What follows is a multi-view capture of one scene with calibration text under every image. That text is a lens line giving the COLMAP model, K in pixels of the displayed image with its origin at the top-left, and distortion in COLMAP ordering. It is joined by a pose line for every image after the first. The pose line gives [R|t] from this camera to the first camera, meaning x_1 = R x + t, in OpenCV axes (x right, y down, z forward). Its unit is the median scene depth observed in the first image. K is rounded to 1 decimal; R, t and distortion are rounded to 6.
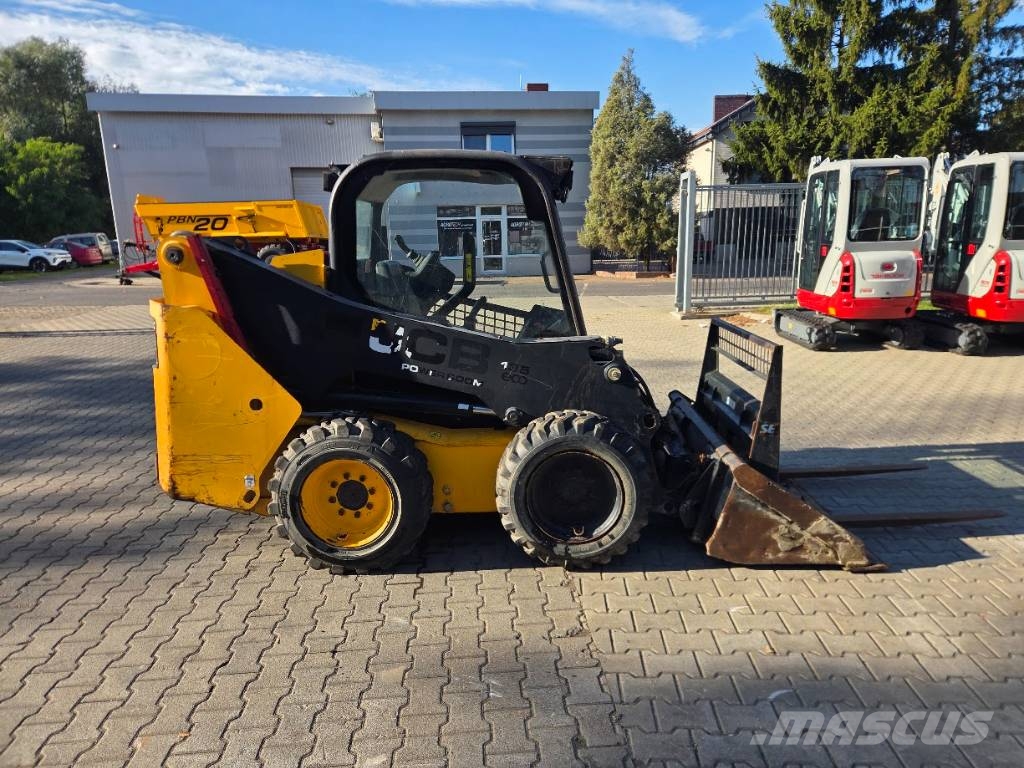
lens RADIAL K [[684.1, 0, 517.0], [0, 684.1, 381.5], [0, 0, 1]] dist [0.066367, -0.052953]
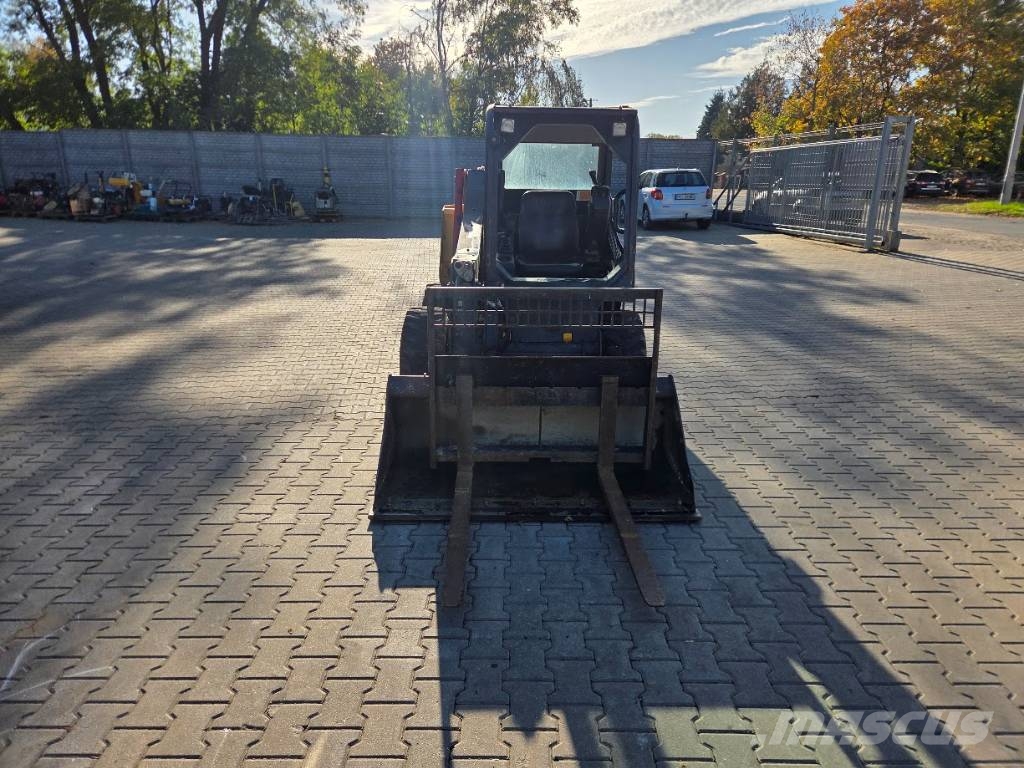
lens RADIAL K [[684.1, 0, 505.0], [0, 684.1, 376.3], [0, 0, 1]] dist [0.066367, -0.052953]
pose [[0.036189, 0.301026, -0.952929, 0.549711], [-0.213705, 0.933827, 0.286876, -0.096288], [0.976228, 0.193264, 0.098125, 0.407263]]
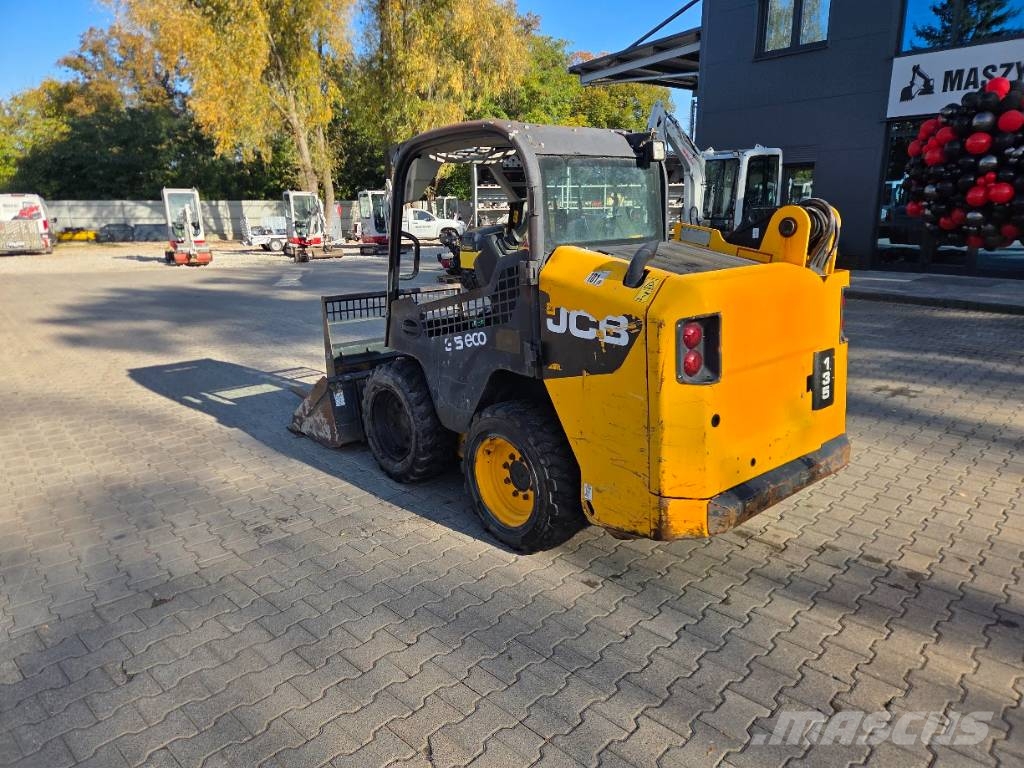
lens RADIAL K [[684.1, 0, 512.3], [0, 684.1, 381.8], [0, 0, 1]] dist [0.066367, -0.052953]
pose [[-0.672226, -0.155236, 0.723888, -0.367767], [0.178727, 0.914823, 0.362153, -0.160607], [-0.718449, 0.372827, -0.587224, 0.770543]]
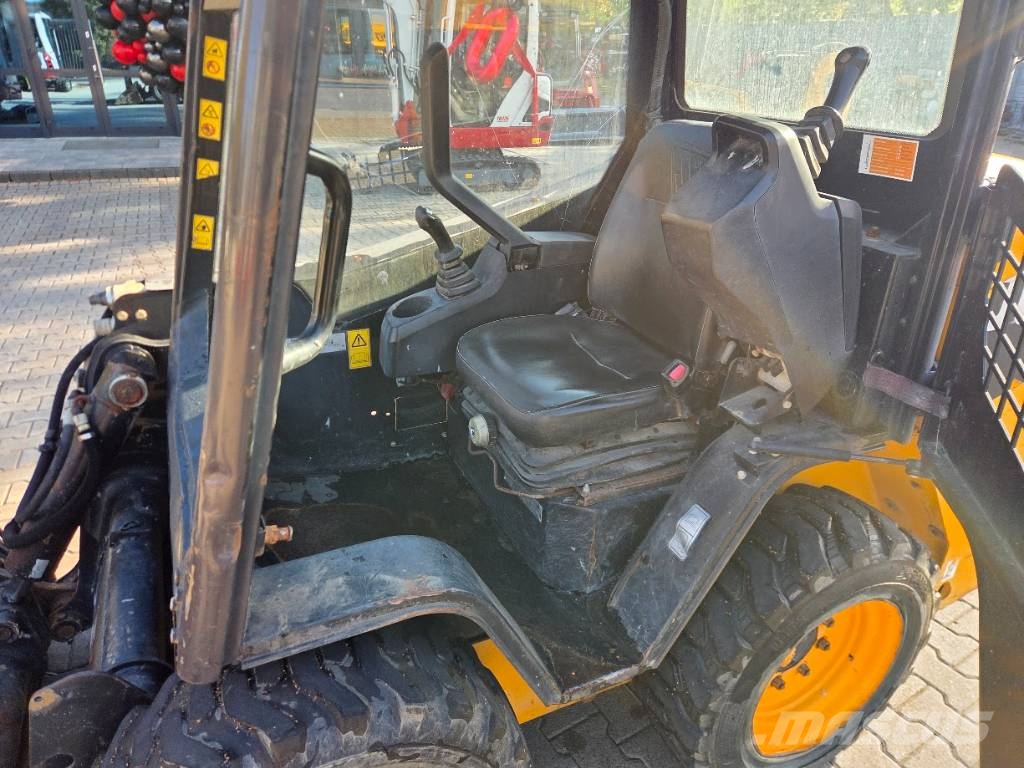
lens RADIAL K [[684.1, 0, 509.8], [0, 684.1, 391.8], [0, 0, 1]] dist [0.066367, -0.052953]
pose [[-0.890623, 0.200211, -0.408298, 0.047370], [-0.097326, 0.793137, 0.601217, -0.130400], [0.444206, 0.575196, -0.686900, 0.609851]]
